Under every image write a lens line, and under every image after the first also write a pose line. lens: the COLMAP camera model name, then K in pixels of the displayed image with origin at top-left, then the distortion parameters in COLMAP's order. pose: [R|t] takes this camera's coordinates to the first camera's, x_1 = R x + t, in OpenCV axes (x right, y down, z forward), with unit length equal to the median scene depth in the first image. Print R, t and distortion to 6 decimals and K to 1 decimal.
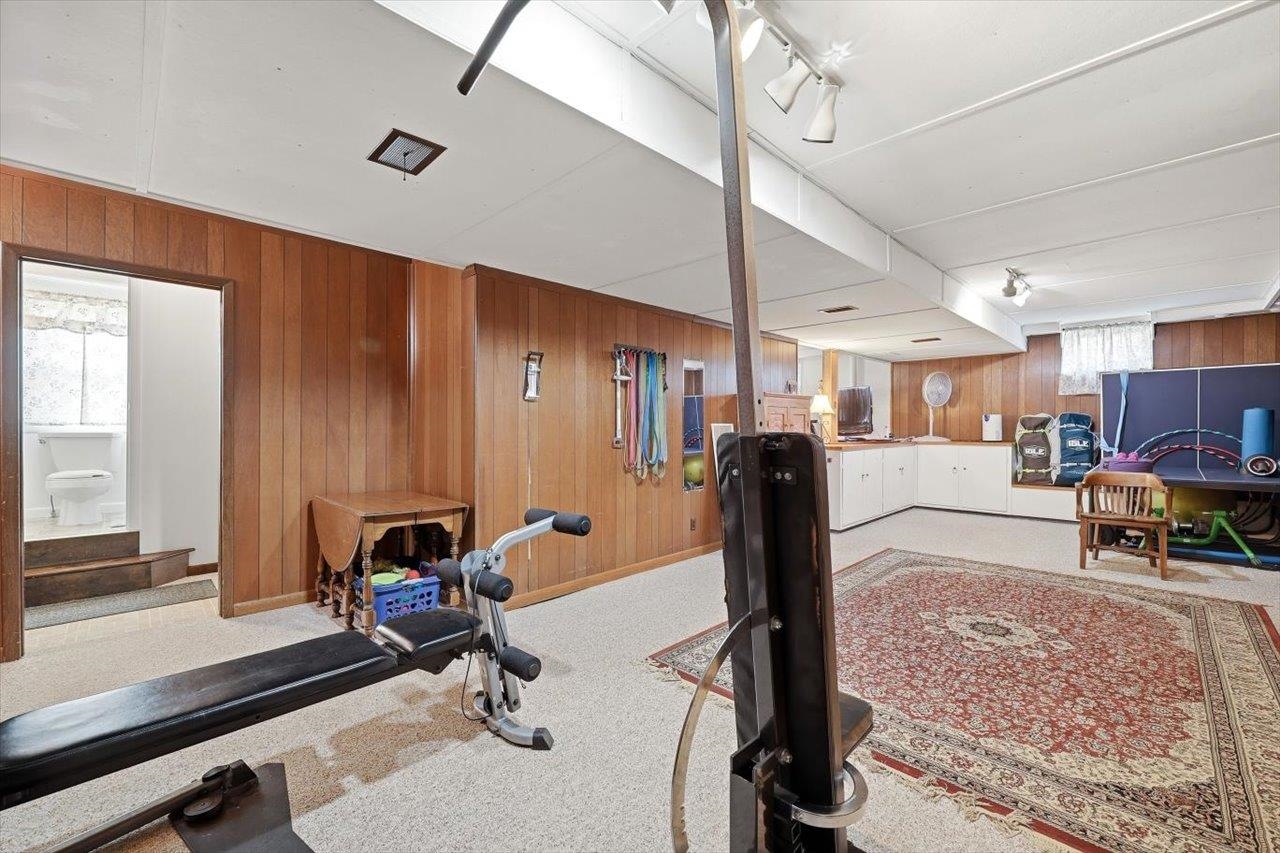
lens RADIAL K [[518.7, 0, 642.7], [0, 518.7, 418.2], [0, 0, 1]] dist [0.000898, 0.000134]
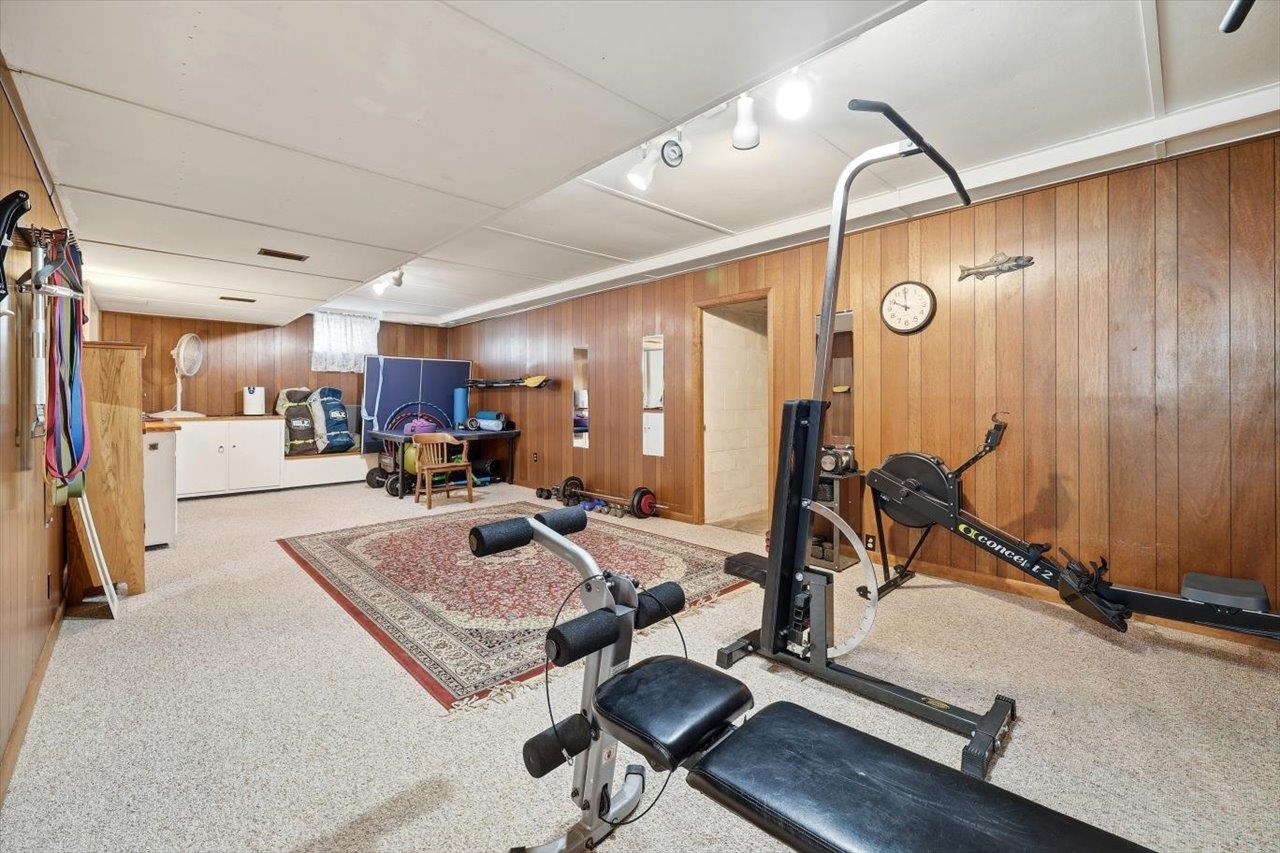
lens RADIAL K [[529.8, 0, 640.4], [0, 529.8, 405.1], [0, 0, 1]] dist [-0.000601, 0.000016]
pose [[0.025142, -0.009075, 0.999643, -0.315889], [-0.016279, 0.999822, 0.009486, 0.006090], [-0.999551, -0.016511, 0.024990, 0.300955]]
